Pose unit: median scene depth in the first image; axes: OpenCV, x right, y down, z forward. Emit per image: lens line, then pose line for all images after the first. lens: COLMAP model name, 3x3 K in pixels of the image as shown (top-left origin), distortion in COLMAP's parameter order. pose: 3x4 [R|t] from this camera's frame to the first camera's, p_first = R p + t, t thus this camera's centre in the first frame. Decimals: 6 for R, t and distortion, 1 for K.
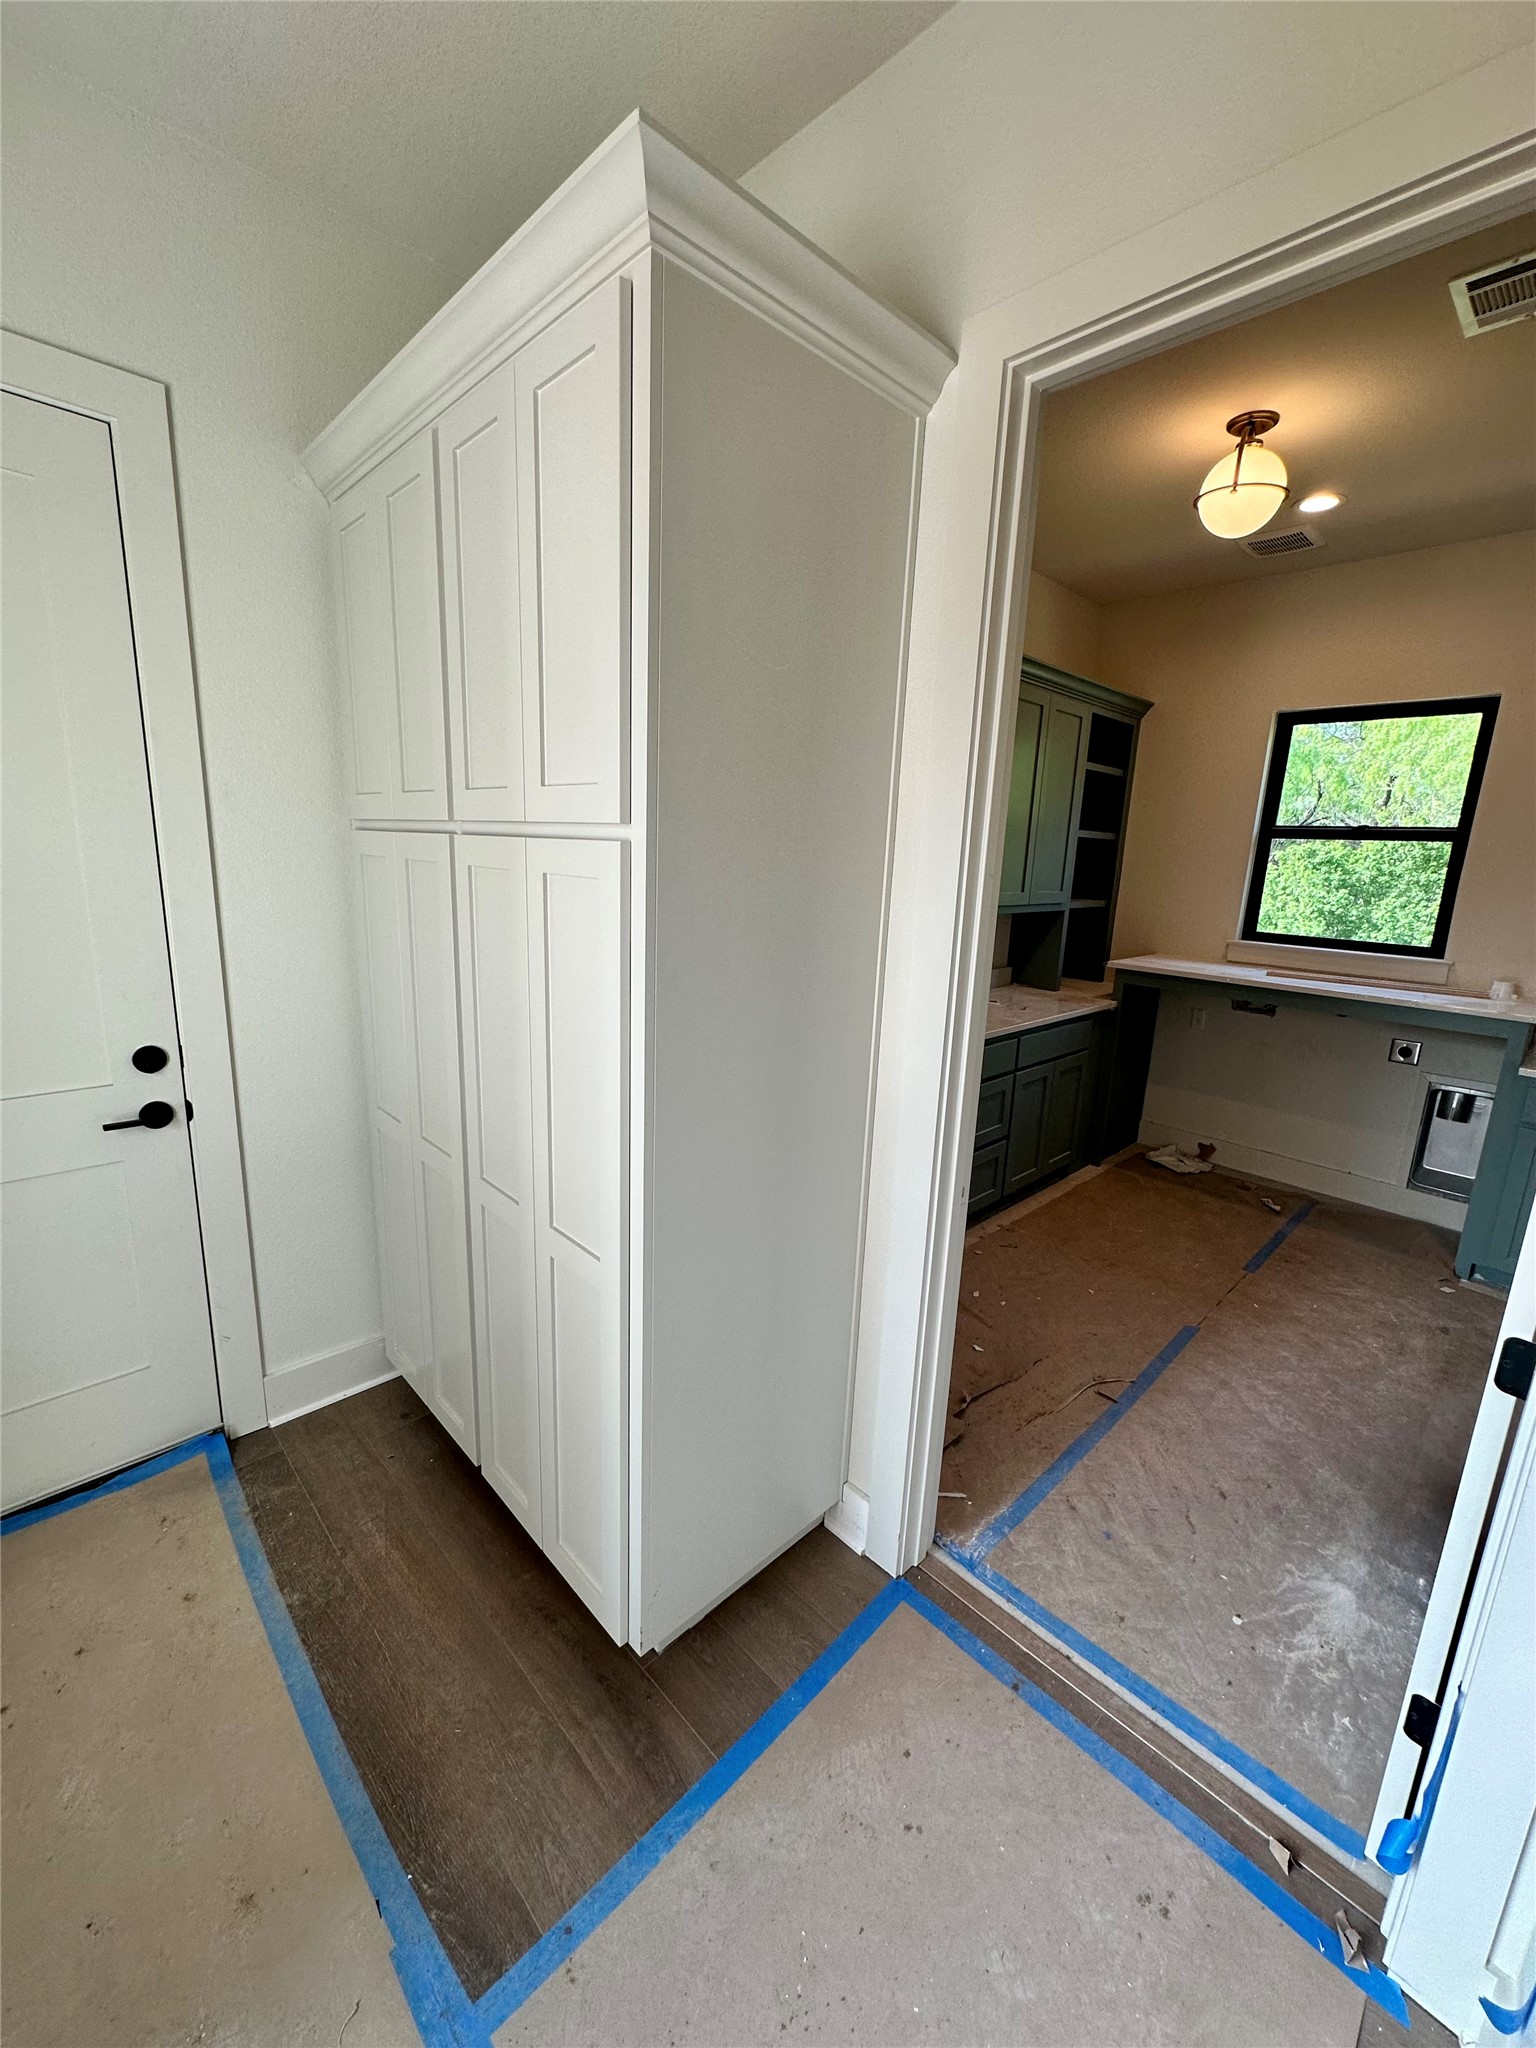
lens RADIAL K [[818.7, 0, 766.7], [0, 818.7, 1026.5], [0, 0, 1]] dist [-0.001855, -0.000155]
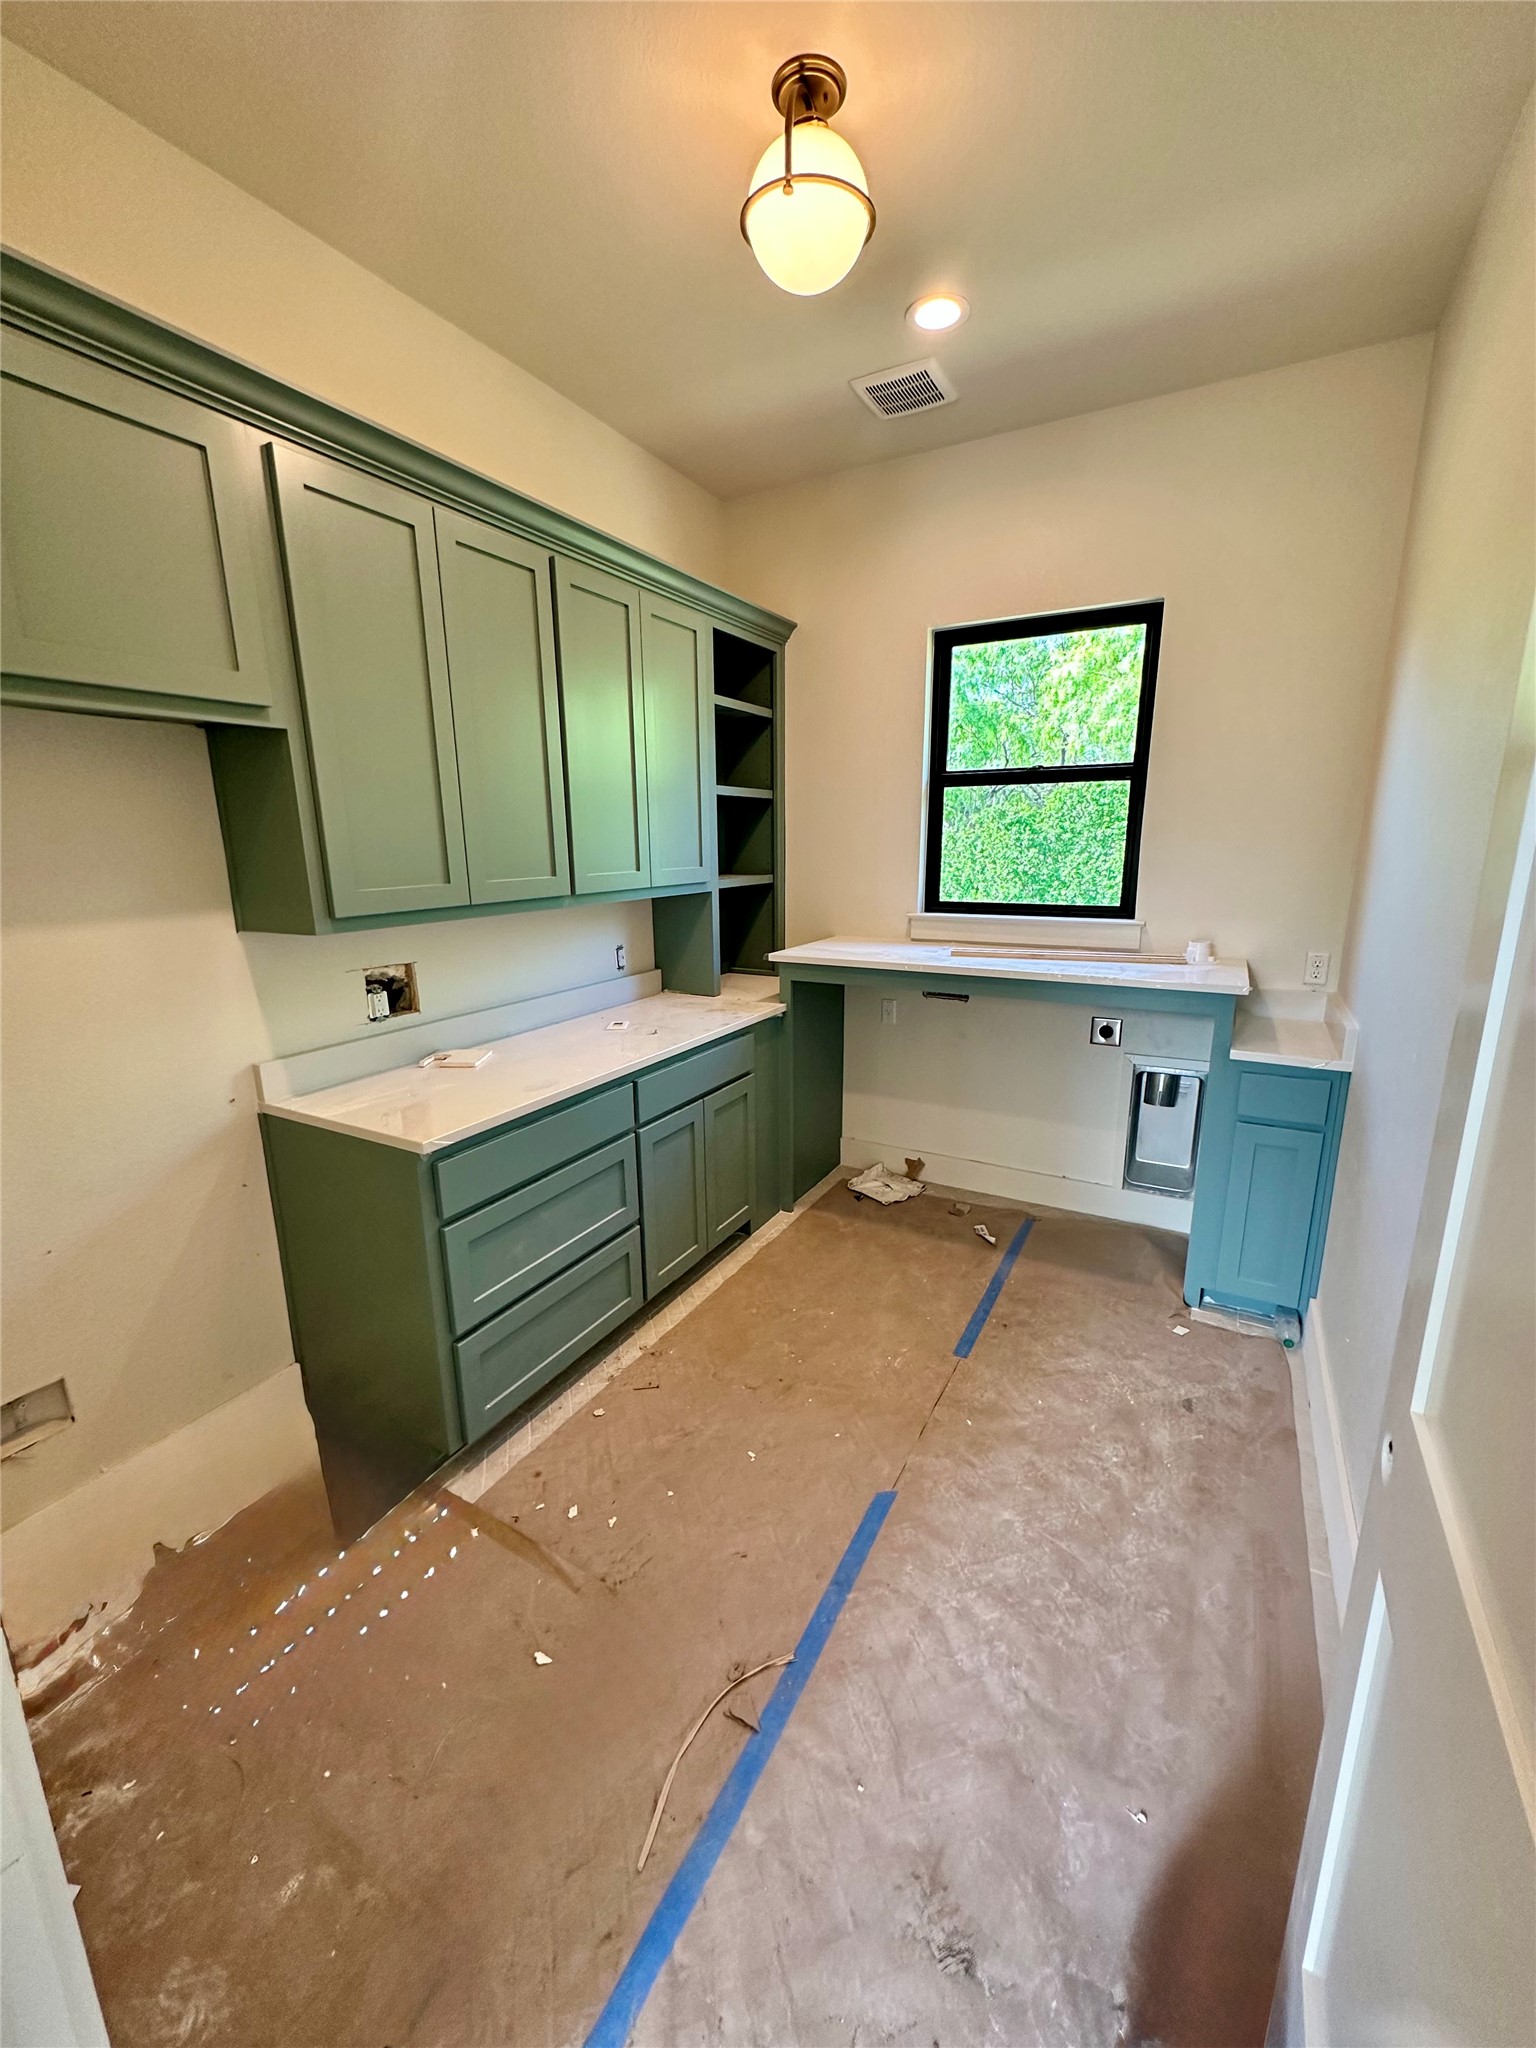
lens RADIAL K [[818.7, 0, 767.8], [0, 818.7, 1026.1], [0, 0, 1]] dist [-0.001855, -0.000155]
pose [[0.955327, -0.112464, 0.273317, 0.209406], [0.108365, 0.993655, 0.030096, -0.037136], [-0.274968, 0.000866, 0.961453, 0.274189]]
